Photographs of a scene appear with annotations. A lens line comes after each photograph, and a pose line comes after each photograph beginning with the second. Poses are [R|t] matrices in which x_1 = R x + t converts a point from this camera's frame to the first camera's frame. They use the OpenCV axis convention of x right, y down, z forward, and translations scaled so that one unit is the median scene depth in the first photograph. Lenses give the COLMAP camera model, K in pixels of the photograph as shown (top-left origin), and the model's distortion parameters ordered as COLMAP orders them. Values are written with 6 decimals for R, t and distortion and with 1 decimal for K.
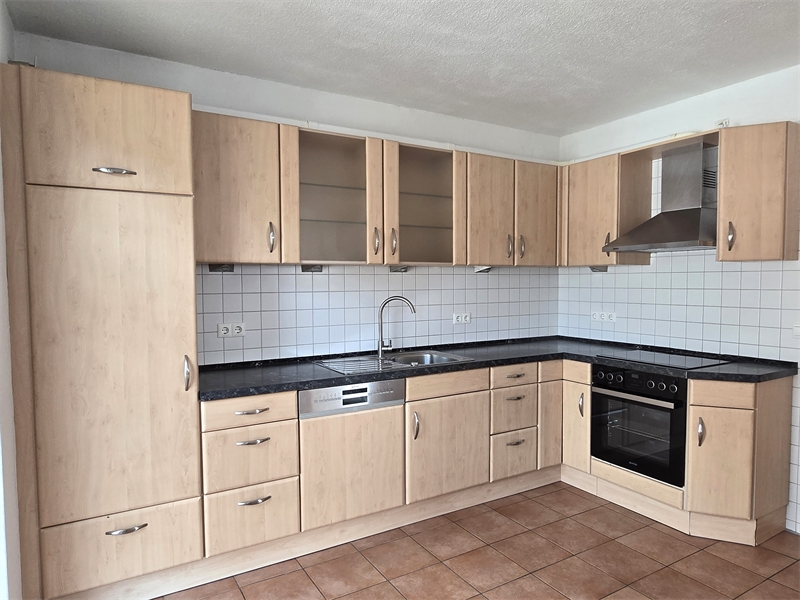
lens RADIAL K [[515.3, 0, 400.3], [0, 515.3, 306.2], [0, 0, 1]] dist [0.003842, -0.013931]
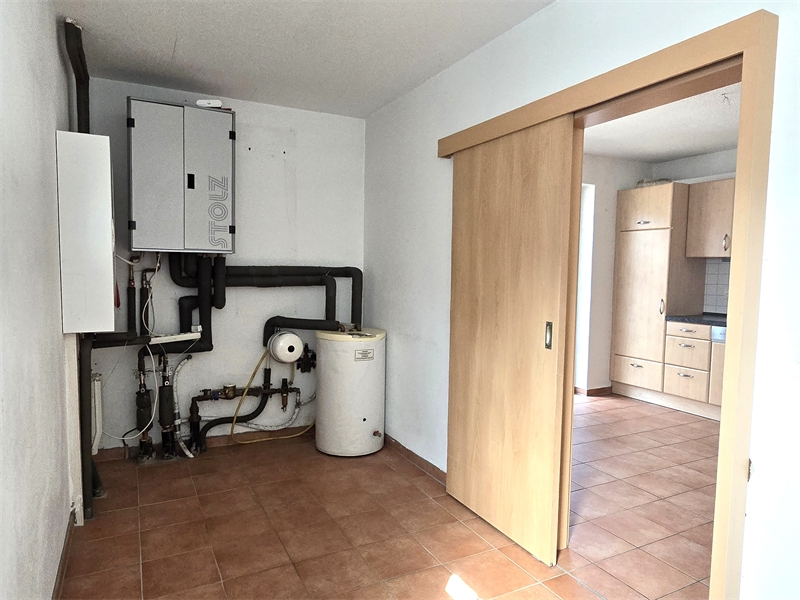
lens RADIAL K [[515.3, 0, 400.3], [0, 515.3, 306.2], [0, 0, 1]] dist [0.003842, -0.013931]
pose [[-0.050879, 0.080318, -0.995470, 1.772957], [-0.066454, 0.994280, 0.083618, 0.013187], [0.996491, 0.070407, -0.045250, -0.045103]]
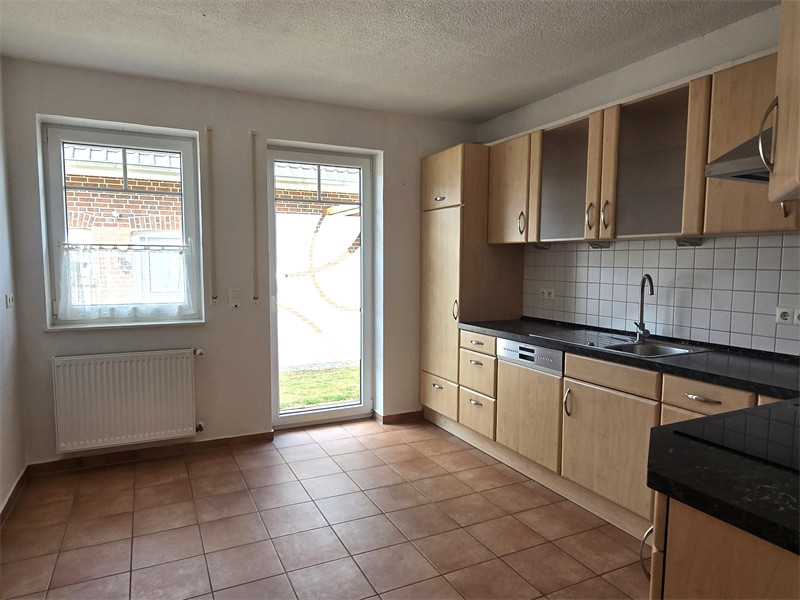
lens RADIAL K [[515.3, 0, 400.3], [0, 515.3, 306.2], [0, 0, 1]] dist [0.003842, -0.013931]
pose [[-0.075587, 0.091483, -0.992934, 1.205835], [-0.058605, 0.993654, 0.096011, -0.032951], [0.995416, 0.065448, -0.069746, 0.867961]]
